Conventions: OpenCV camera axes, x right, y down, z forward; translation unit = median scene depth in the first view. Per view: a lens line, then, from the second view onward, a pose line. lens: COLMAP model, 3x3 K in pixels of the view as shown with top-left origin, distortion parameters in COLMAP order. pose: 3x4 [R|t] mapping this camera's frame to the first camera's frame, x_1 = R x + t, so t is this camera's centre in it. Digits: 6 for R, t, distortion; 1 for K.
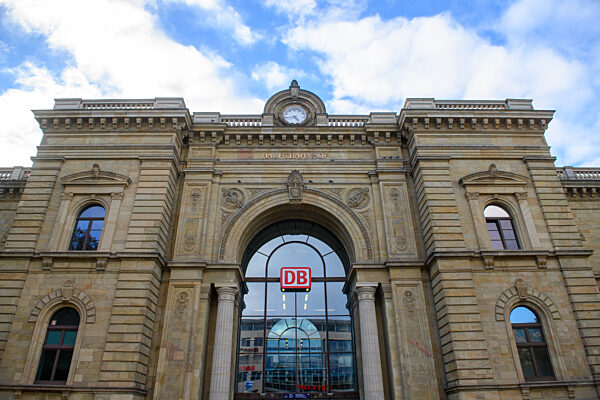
lens RADIAL K [[407.7, 0, 300.0], [0, 407.7, 200.0], [0, 0, 1]] dist [-0.044934, -0.003580]
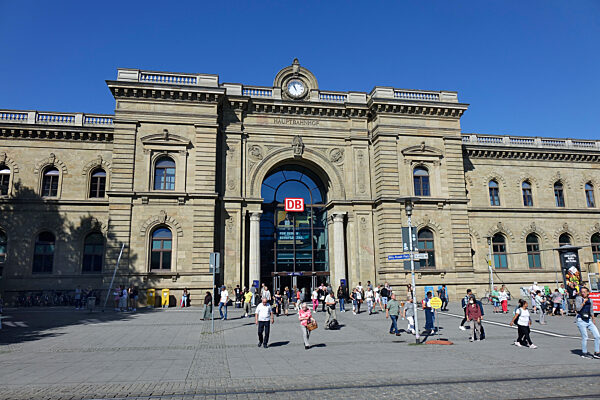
lens RADIAL K [[417.6, 0, 300.0], [0, 417.6, 200.0], [0, 0, 1]] dist [-0.000827, 0.000037]
pose [[0.986045, 0.027243, 0.164236, -0.271600], [-0.076154, 0.951067, 0.299452, -0.333817], [-0.148042, -0.307780, 0.939870, -0.558559]]
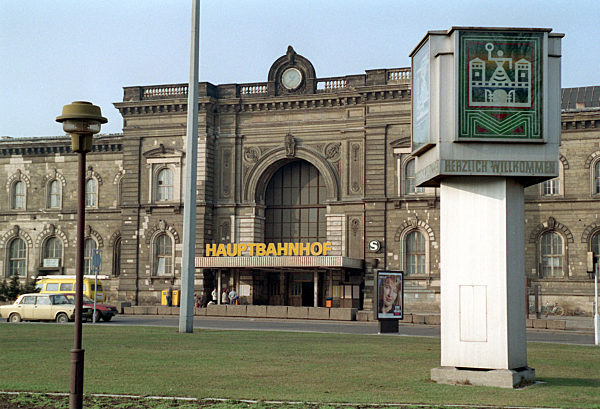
lens RADIAL K [[1163.4, 0, 300.0], [0, 1163.4, 204.5], [0, 0, 1]] dist [0.277523, -0.013641]
pose [[0.923980, -0.013556, -0.382200, 1.700855], [0.165350, 0.915297, 0.367276, -1.440309], [0.344848, -0.402552, 0.847957, -2.721930]]
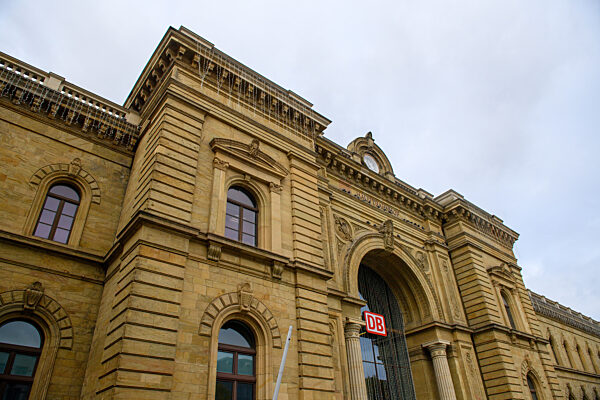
lens RADIAL K [[407.7, 0, 300.0], [0, 407.7, 200.0], [0, 0, 1]] dist [-0.044934, -0.003580]
pose [[0.781286, 0.330214, 0.529671, -0.827726], [-0.269510, 0.943884, -0.190910, 0.152004], [-0.562989, 0.006404, 0.826439, 0.294739]]
